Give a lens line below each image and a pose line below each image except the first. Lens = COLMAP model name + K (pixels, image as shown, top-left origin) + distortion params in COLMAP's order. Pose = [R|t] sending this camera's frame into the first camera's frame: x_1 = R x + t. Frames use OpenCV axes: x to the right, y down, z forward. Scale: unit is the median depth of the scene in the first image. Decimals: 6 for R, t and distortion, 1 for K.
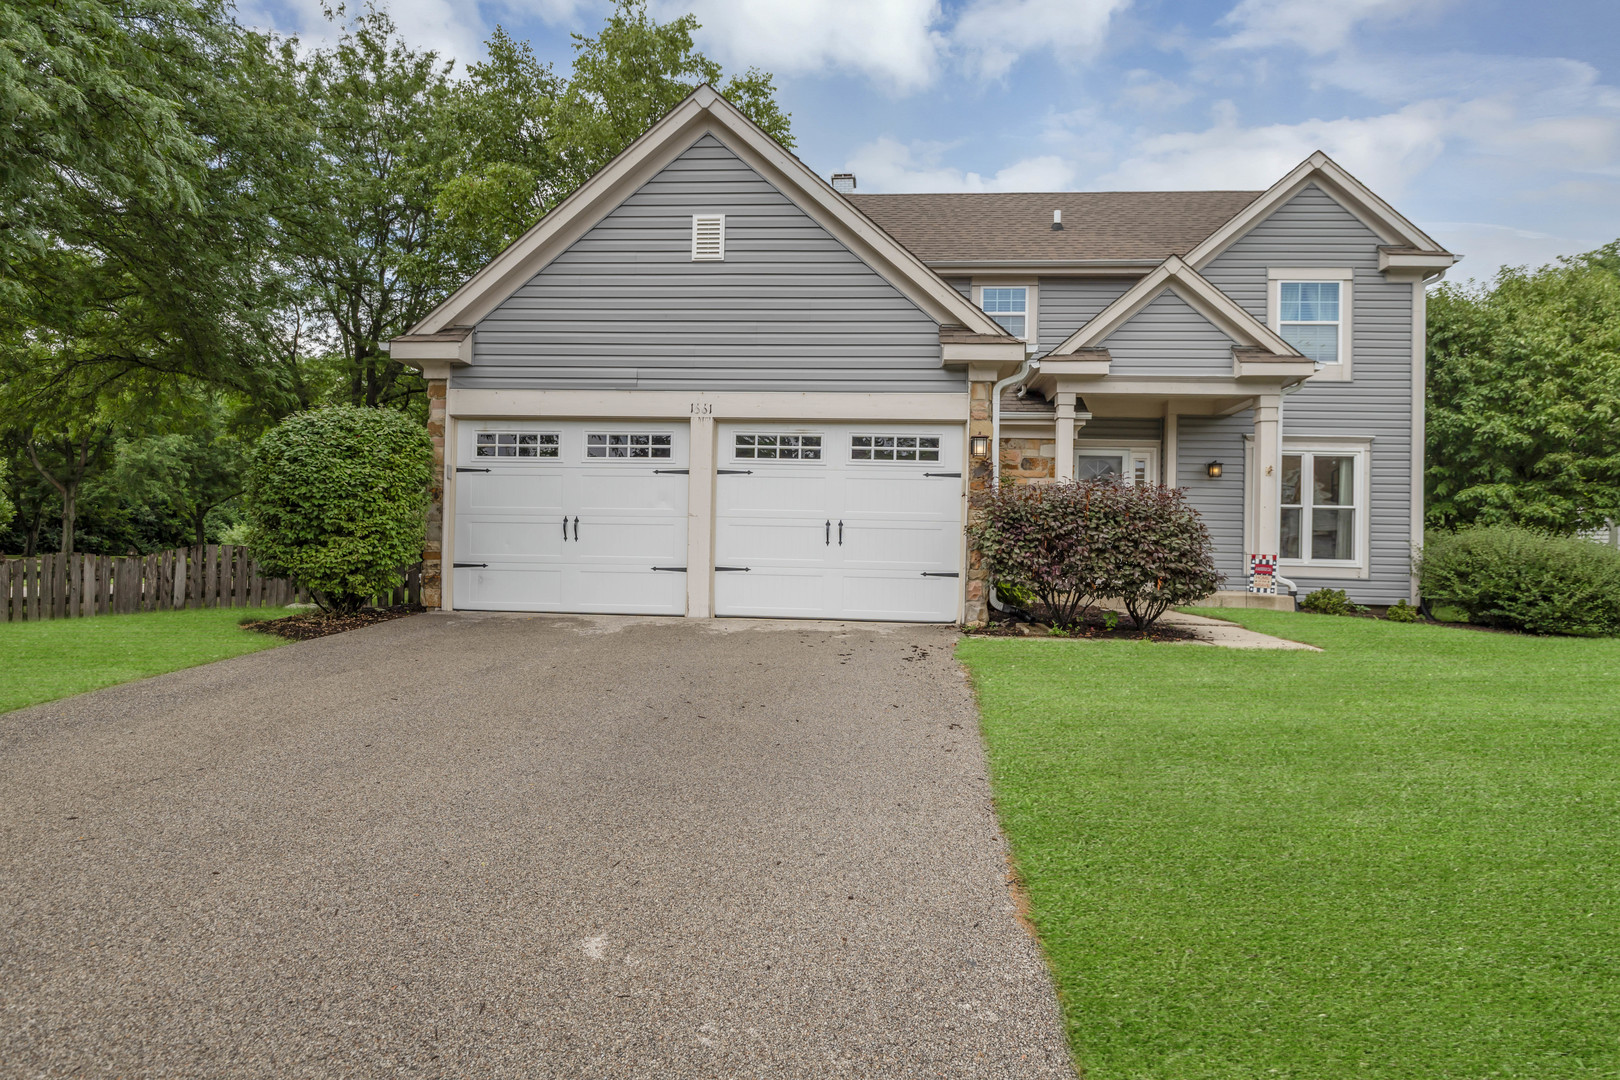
lens RADIAL K [[865.7, 0, 810.0], [0, 865.7, 540.0], [0, 0, 1]] dist [-0.004280, -0.001698]
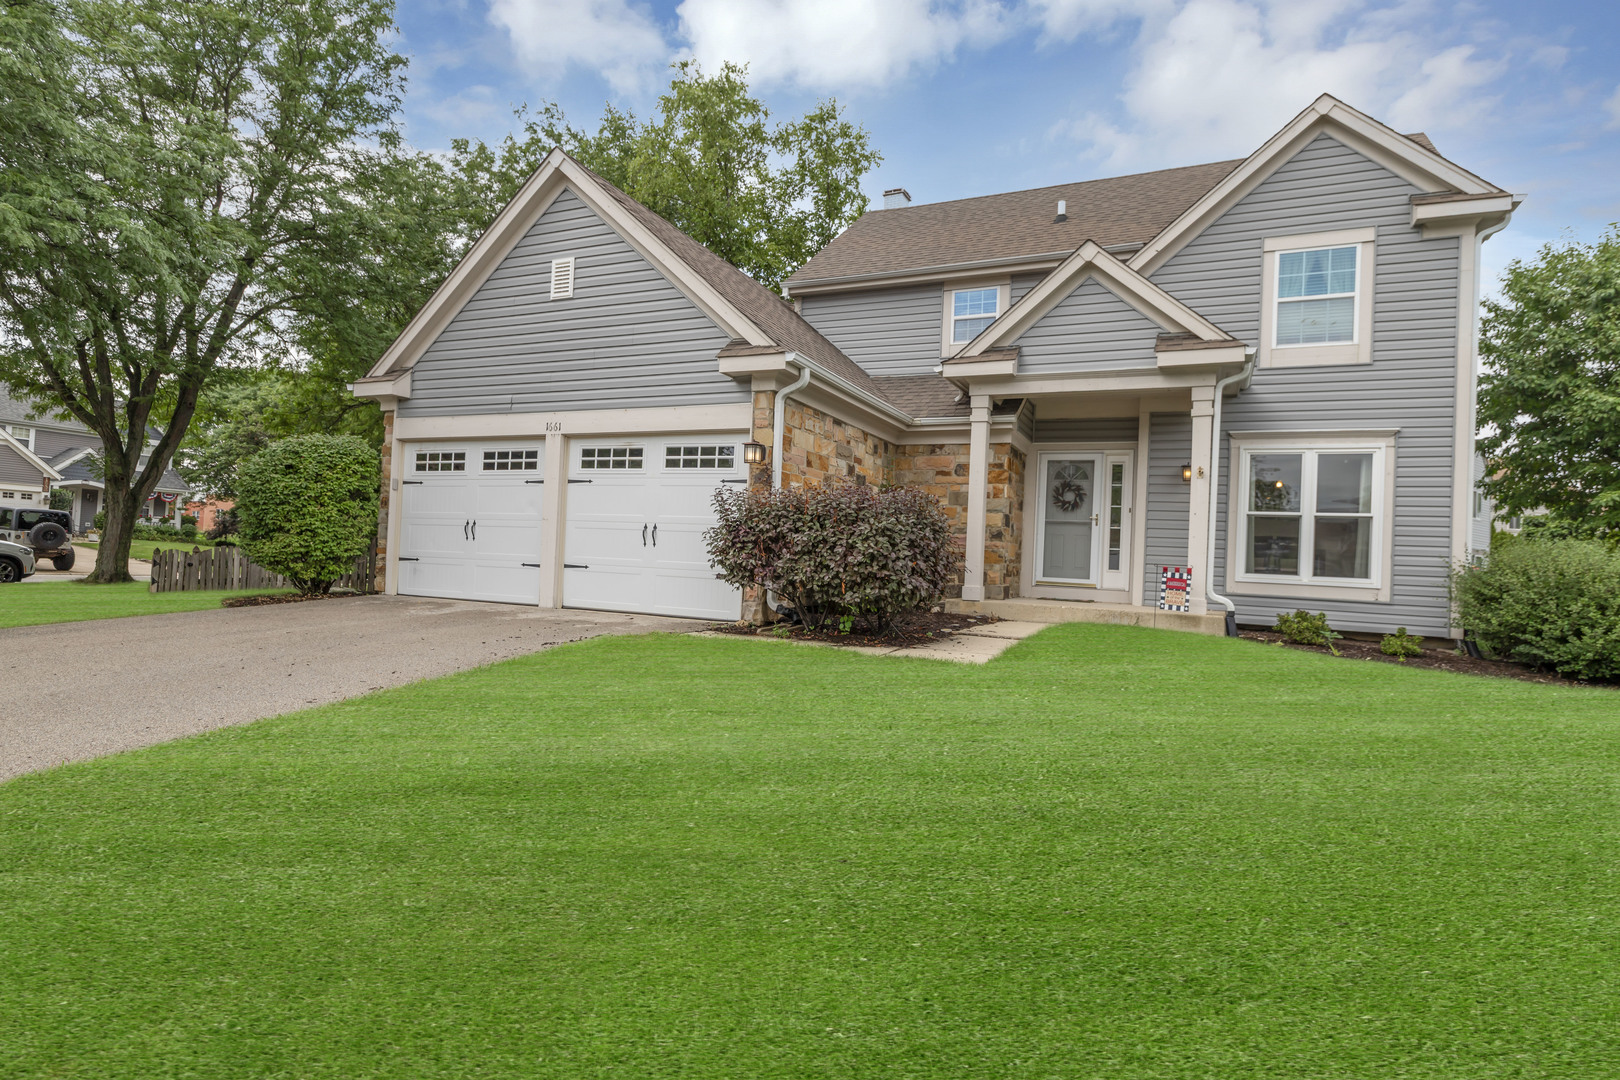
lens RADIAL K [[858.4, 0, 800.8], [0, 858.4, 539.8], [0, 0, 1]] dist [0.002684, 0.001071]
pose [[0.932406, 0.011012, -0.361246, 0.583925], [-0.017292, 0.999750, -0.014156, 0.009485], [0.361000, 0.019446, 0.932363, 0.051987]]
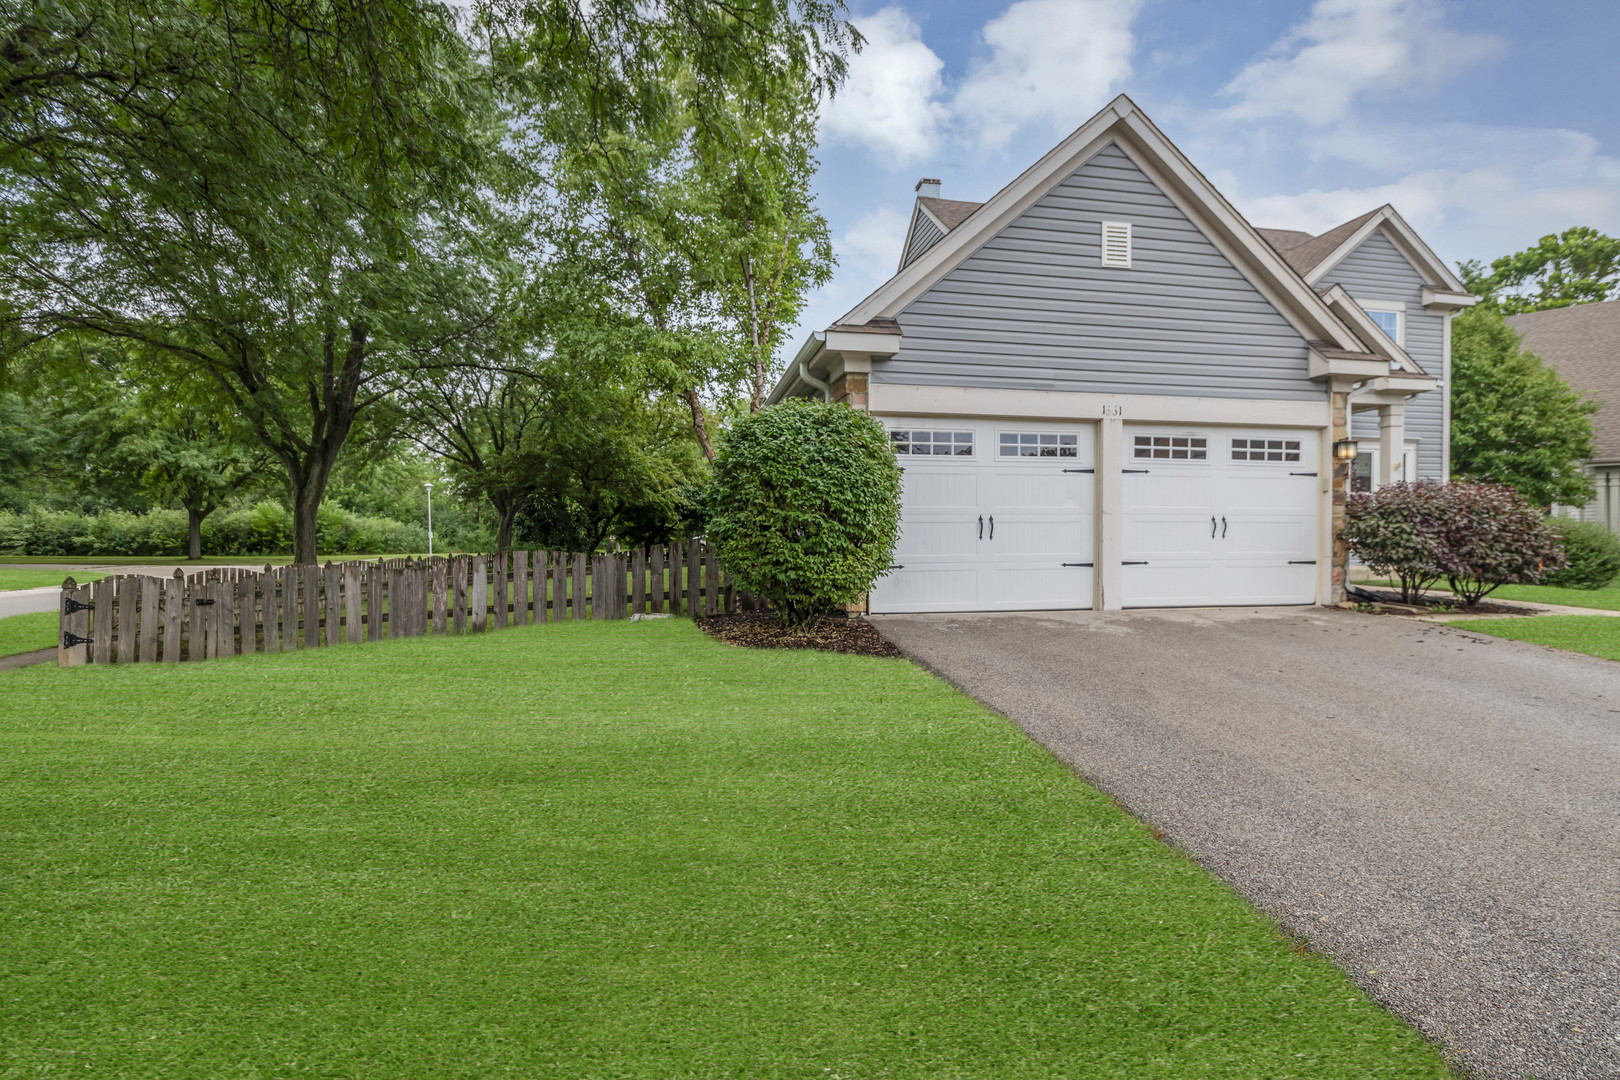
lens RADIAL K [[807.1, 0, 810.0], [0, 807.1, 540.0], [0, 0, 1]] dist [0.001302, 0.000277]
pose [[0.960936, -0.022802, 0.275831, -0.730266], [0.014392, 0.999369, 0.032474, -0.031784], [-0.276397, -0.027235, 0.960657, 0.157580]]
